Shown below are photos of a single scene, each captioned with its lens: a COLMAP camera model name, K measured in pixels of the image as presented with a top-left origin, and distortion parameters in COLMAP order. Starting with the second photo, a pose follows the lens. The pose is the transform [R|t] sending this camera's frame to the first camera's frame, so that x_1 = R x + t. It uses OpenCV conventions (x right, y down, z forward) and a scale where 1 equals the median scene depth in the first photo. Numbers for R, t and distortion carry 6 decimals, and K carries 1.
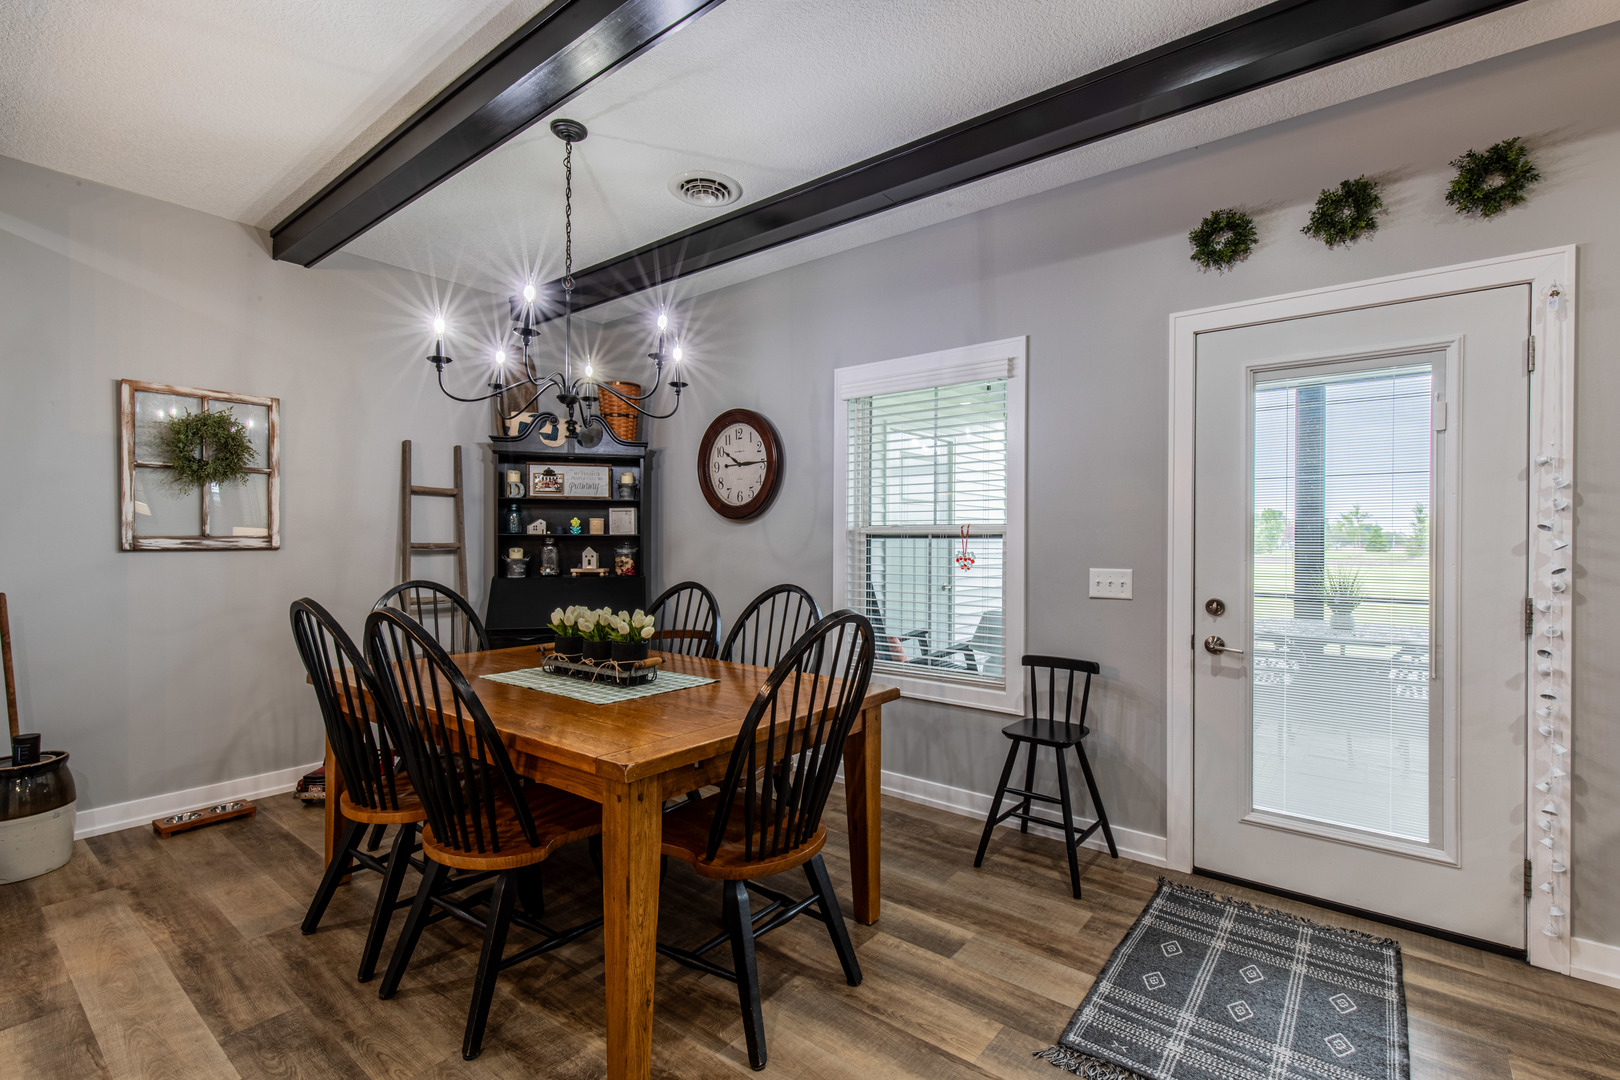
lens RADIAL K [[721.9, 0, 823.1], [0, 721.9, 536.2], [0, 0, 1]] dist [0.010268, -0.002463]
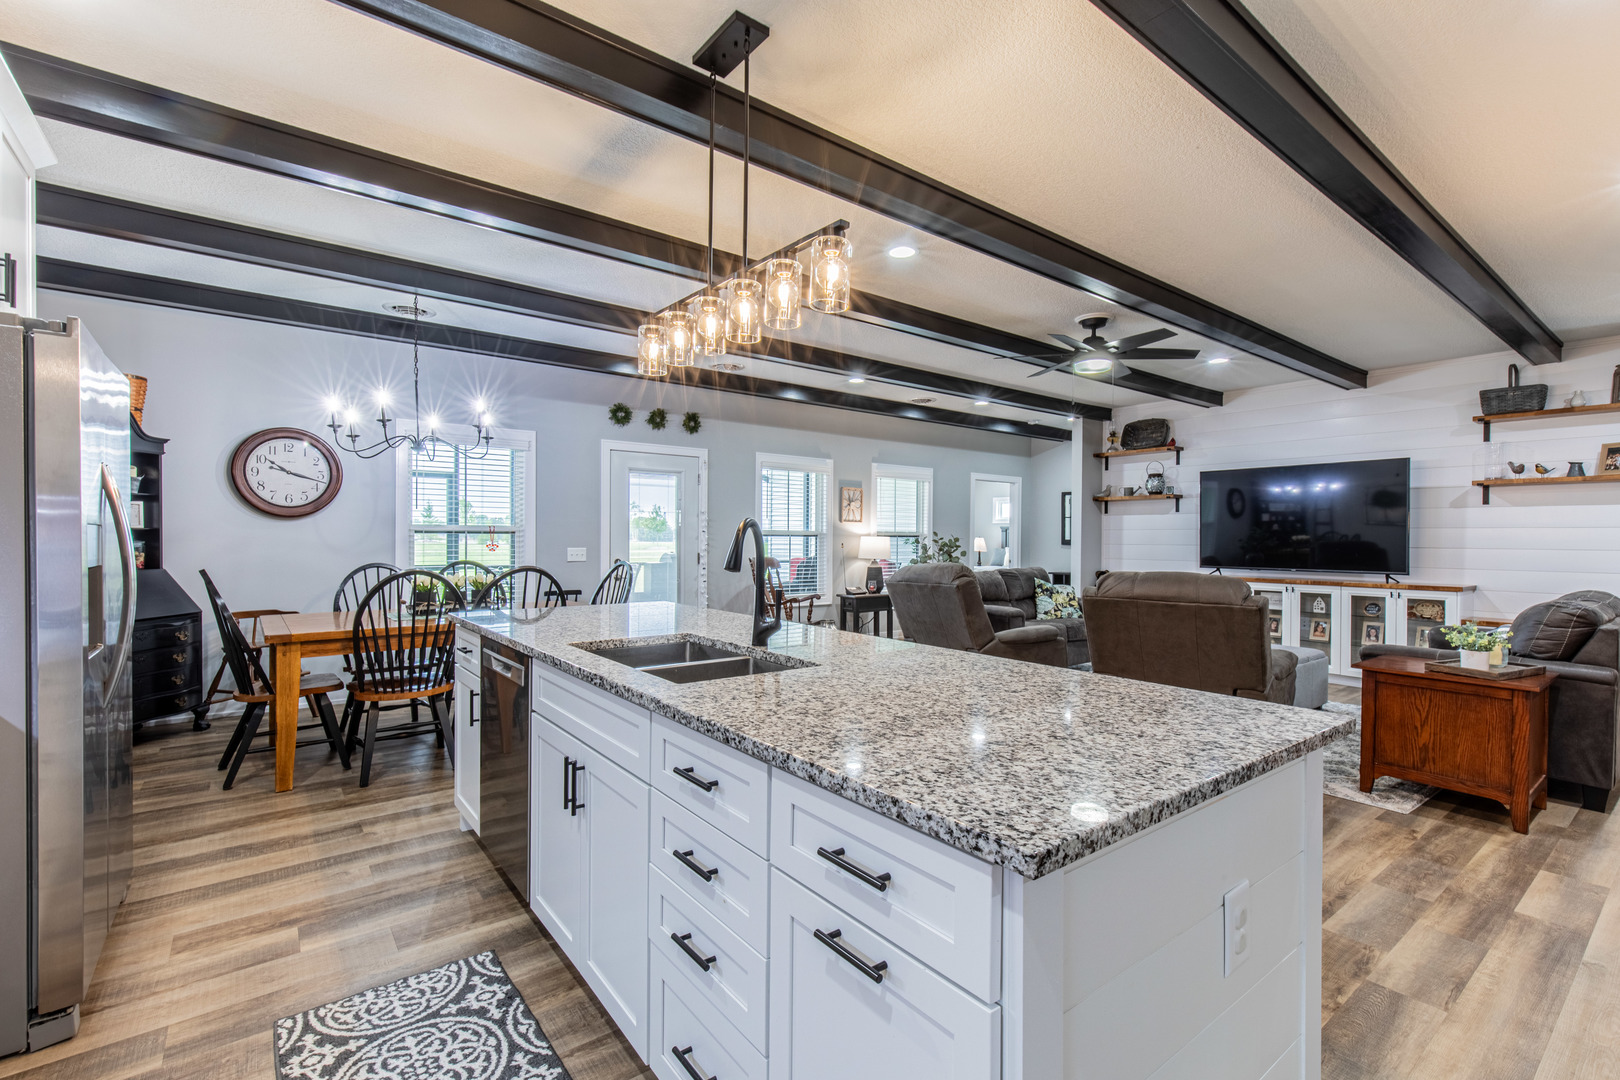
lens RADIAL K [[721.9, 0, 819.8], [0, 721.9, 540.4], [0, 0, 1]] dist [0.010268, -0.002463]
pose [[0.245962, -0.006715, 0.969256, -1.065335], [-0.010013, 0.999905, 0.009468, -0.004145], [-0.969228, -0.012034, 0.245872, -0.177736]]
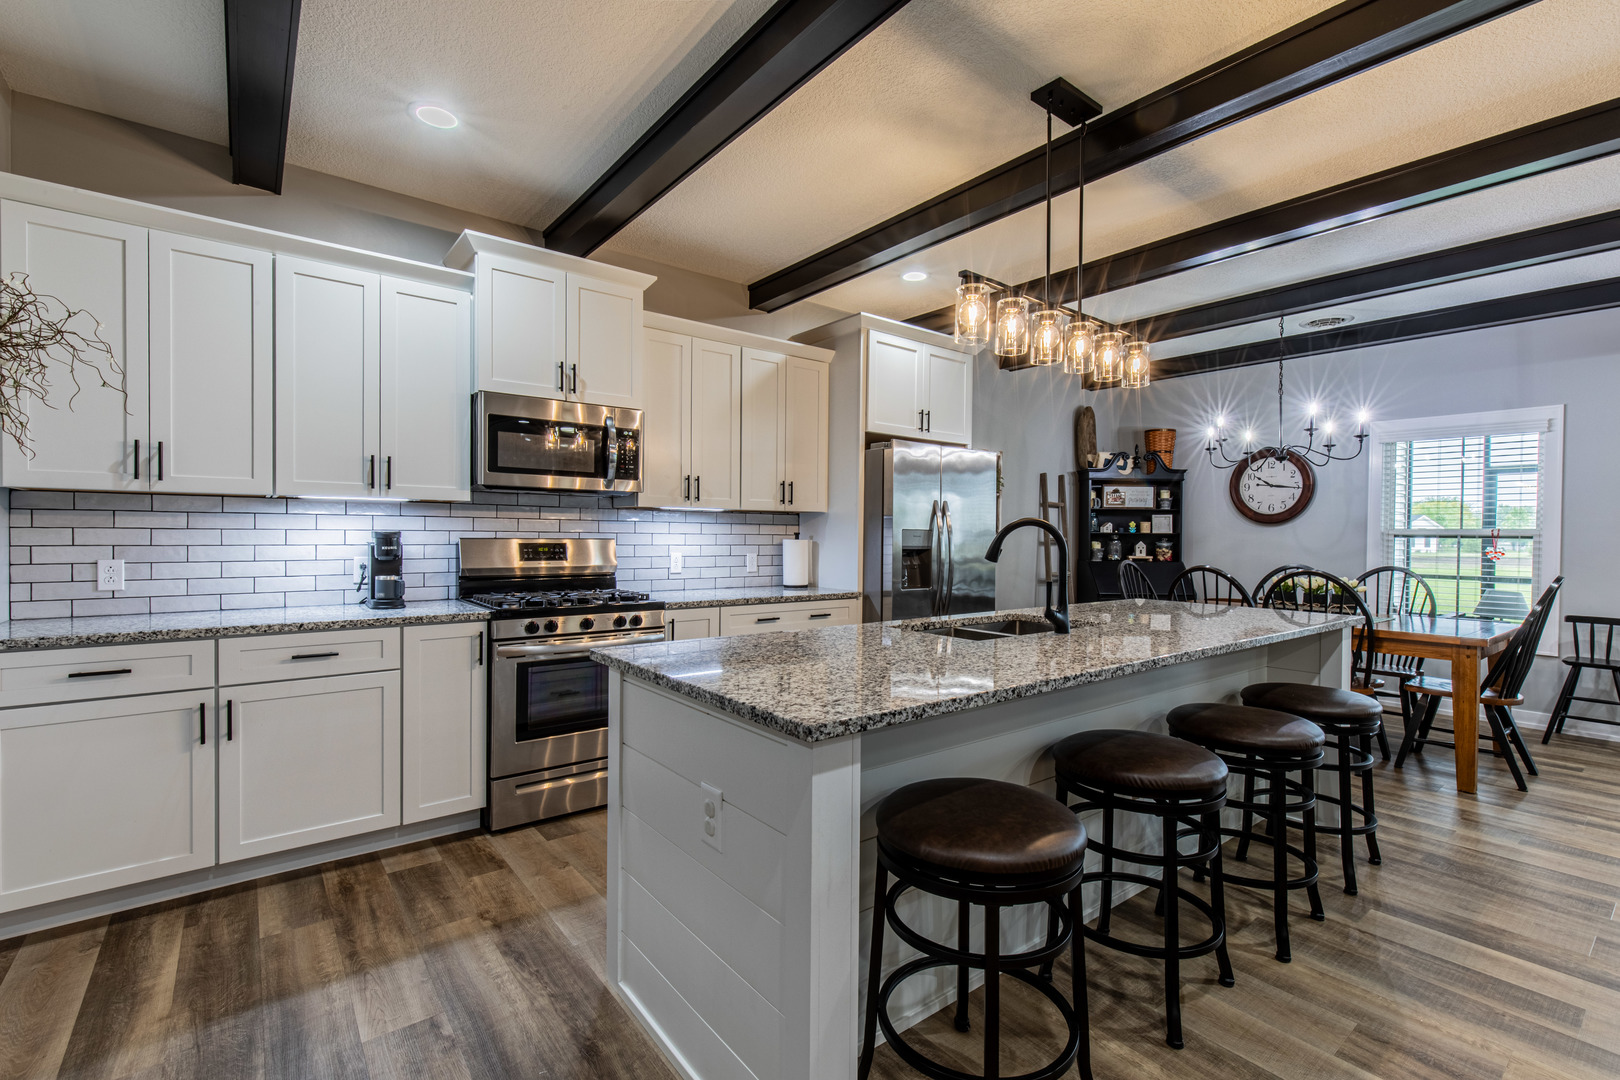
lens RADIAL K [[721.9, 0, 826.4], [0, 721.9, 539.9], [0, 0, 1]] dist [0.010268, -0.002463]
pose [[0.972389, 0.009654, -0.233164, -0.623737], [-0.006527, 0.999878, 0.014180, -0.005256], [0.233273, -0.012266, 0.972334, -0.605757]]
